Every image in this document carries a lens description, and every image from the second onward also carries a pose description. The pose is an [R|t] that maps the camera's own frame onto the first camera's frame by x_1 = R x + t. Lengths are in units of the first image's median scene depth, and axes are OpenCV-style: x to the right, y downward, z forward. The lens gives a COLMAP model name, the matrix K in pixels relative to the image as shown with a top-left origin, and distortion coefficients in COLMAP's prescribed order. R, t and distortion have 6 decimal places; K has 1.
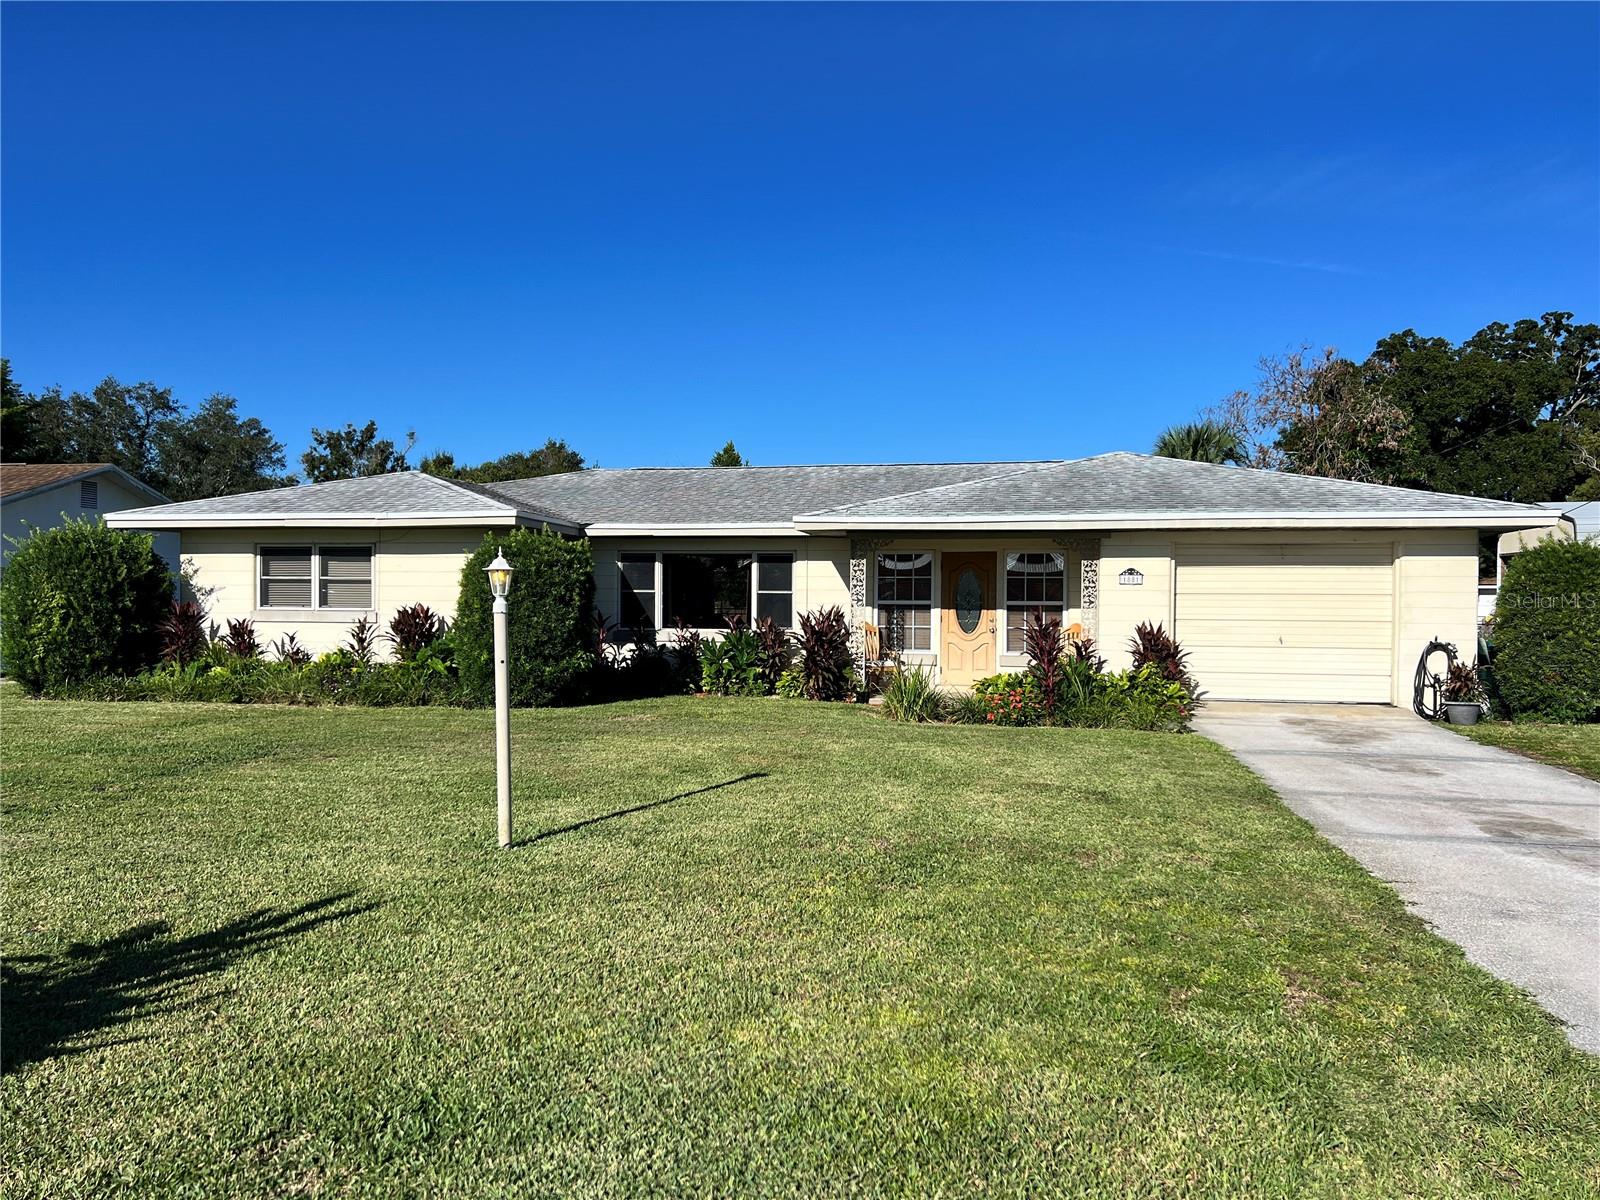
lens RADIAL K [[1199.9, 0, 800.0], [0, 1199.9, 600.0], [0, 0, 1]] dist [0.031476, -0.003394]
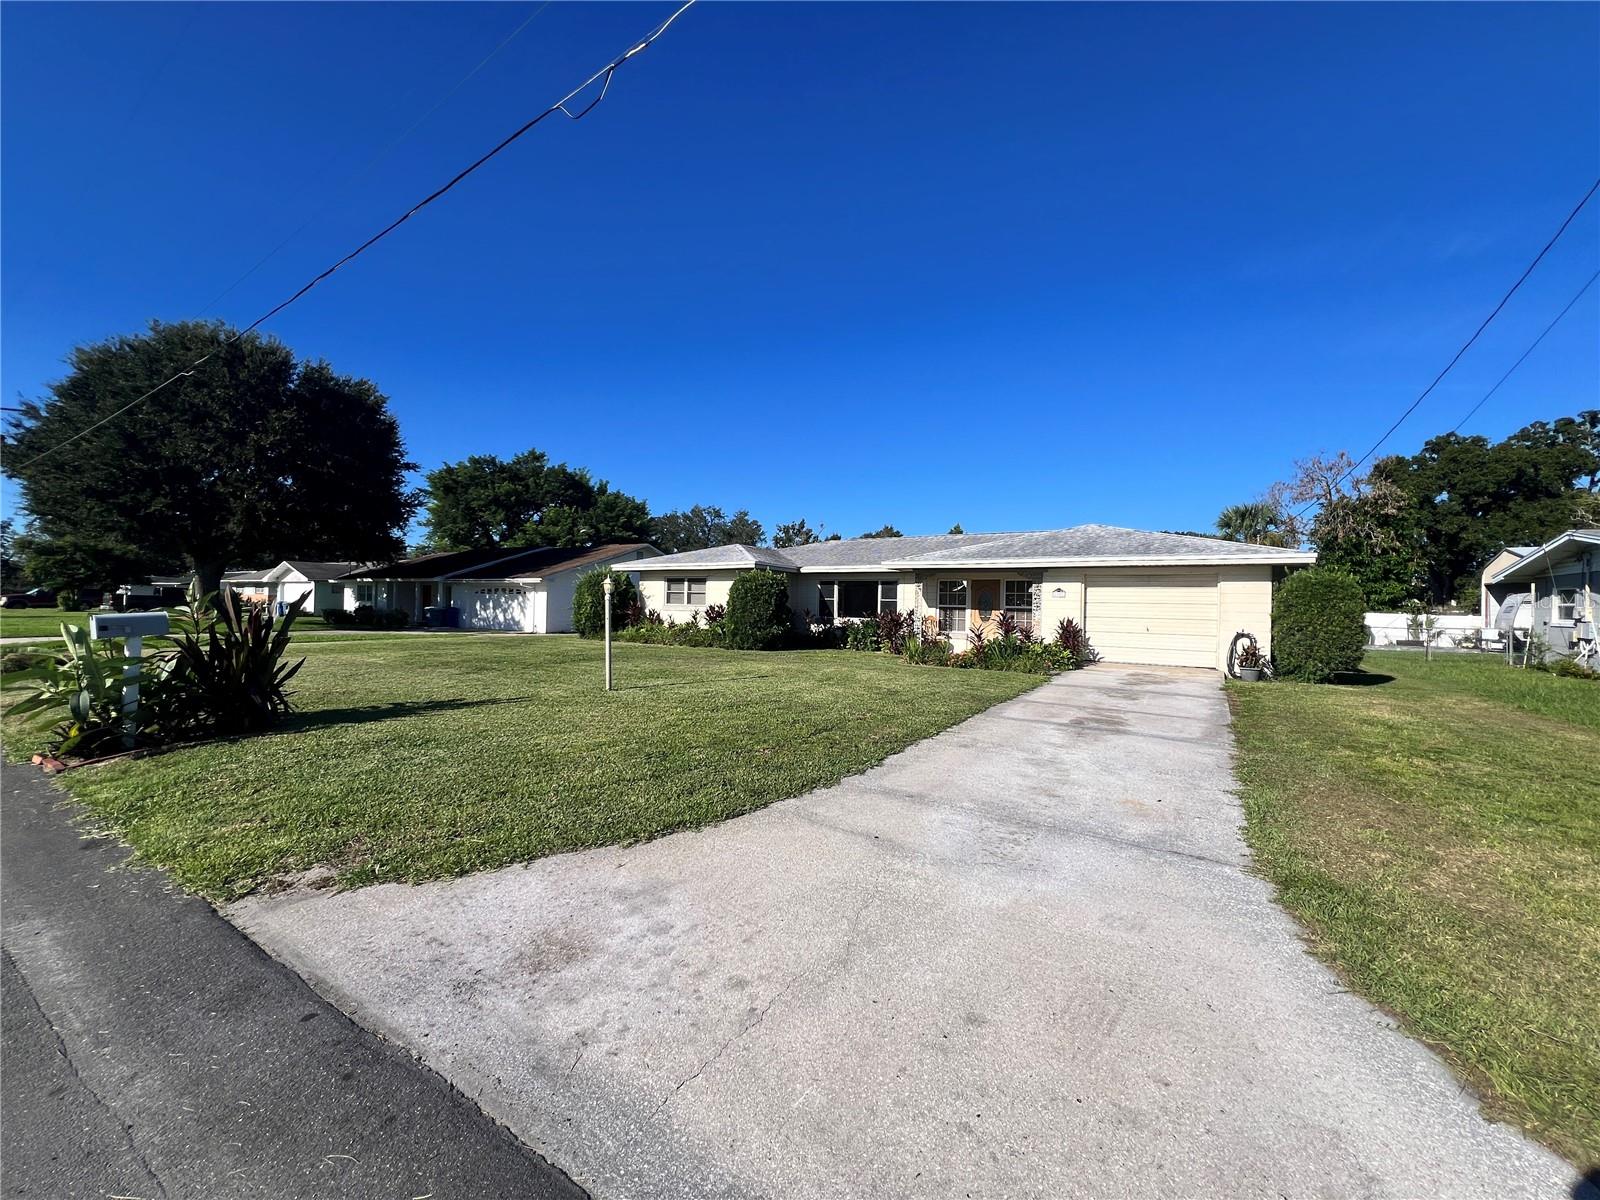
lens RADIAL K [[636.7, 0, 794.2], [0, 636.7, 601.0], [0, 0, 1]] dist [-0.002674, -0.000306]
pose [[0.926792, 0.010879, -0.375418, 0.238740], [-0.015610, 0.999832, -0.009561, 0.007912], [0.375251, 0.014722, 0.926806, -0.045860]]
